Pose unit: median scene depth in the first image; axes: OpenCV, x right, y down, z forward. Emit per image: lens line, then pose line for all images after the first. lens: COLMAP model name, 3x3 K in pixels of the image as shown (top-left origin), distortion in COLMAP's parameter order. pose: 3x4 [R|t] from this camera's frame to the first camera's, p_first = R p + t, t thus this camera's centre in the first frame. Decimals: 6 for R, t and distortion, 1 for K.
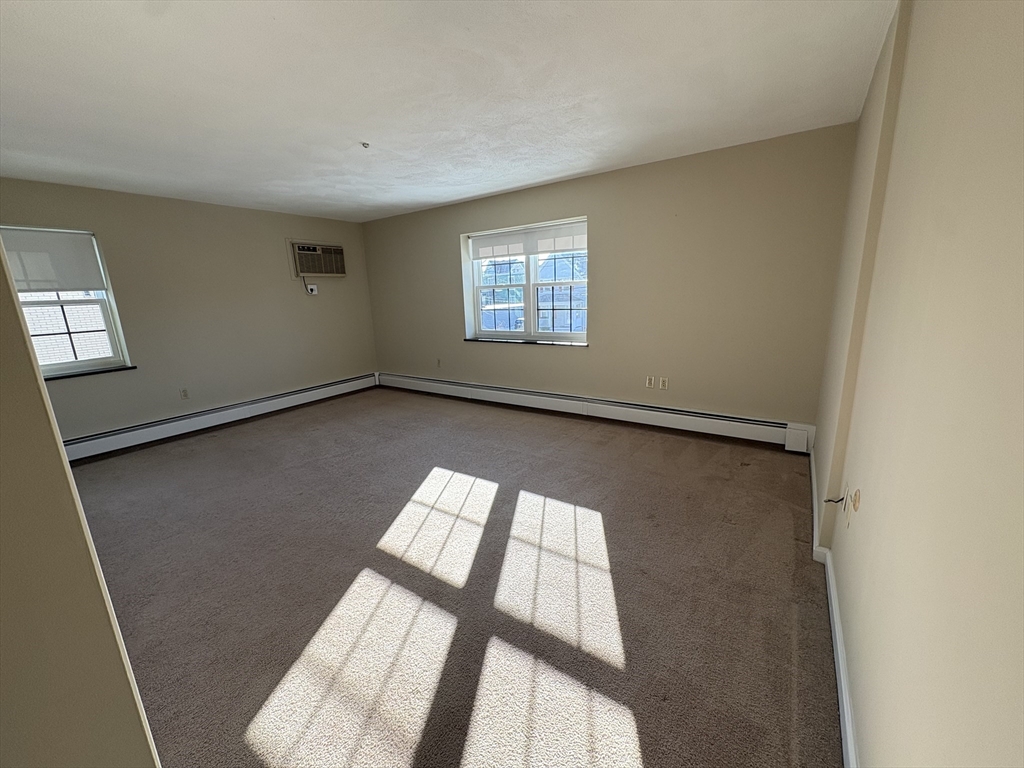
lens RADIAL K [[406.3, 0, 513.1], [0, 406.3, 385.3], [0, 0, 1]] dist [-0.001415, -0.000542]
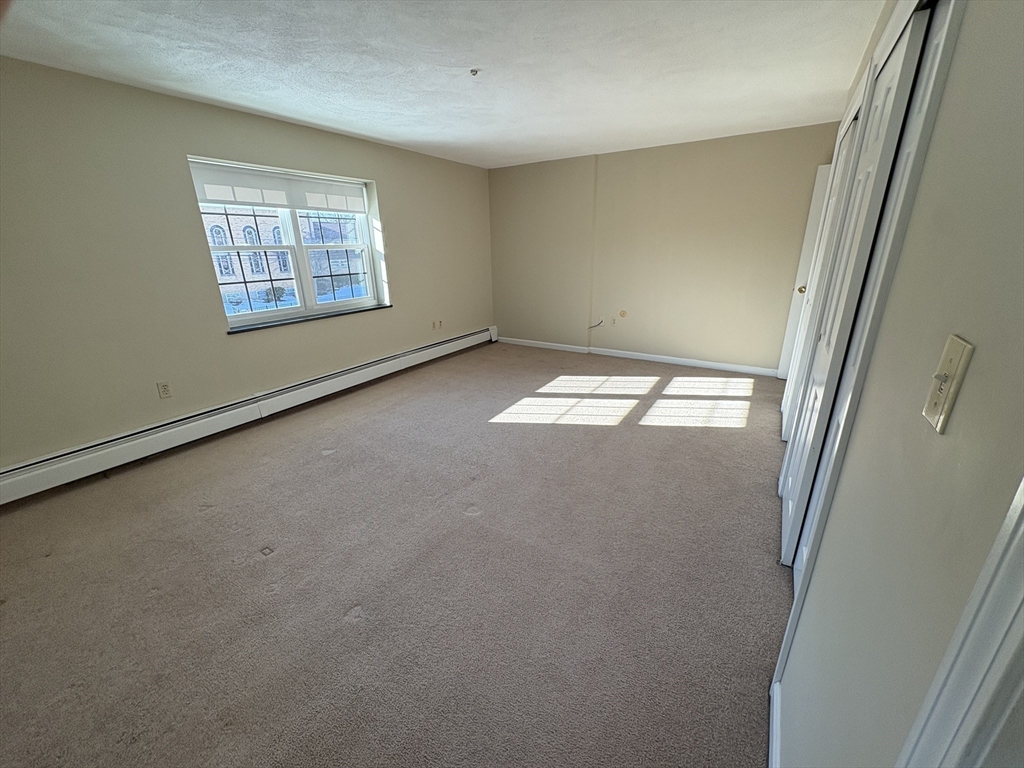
lens RADIAL K [[406.3, 0, 513.1], [0, 406.3, 385.0], [0, 0, 1]] dist [-0.001415, -0.000542]
pose [[-0.029185, -0.288982, 0.956889, -1.122991], [0.250658, 0.924594, 0.286874, -0.161226], [-0.967636, 0.248225, 0.045452, 0.843760]]
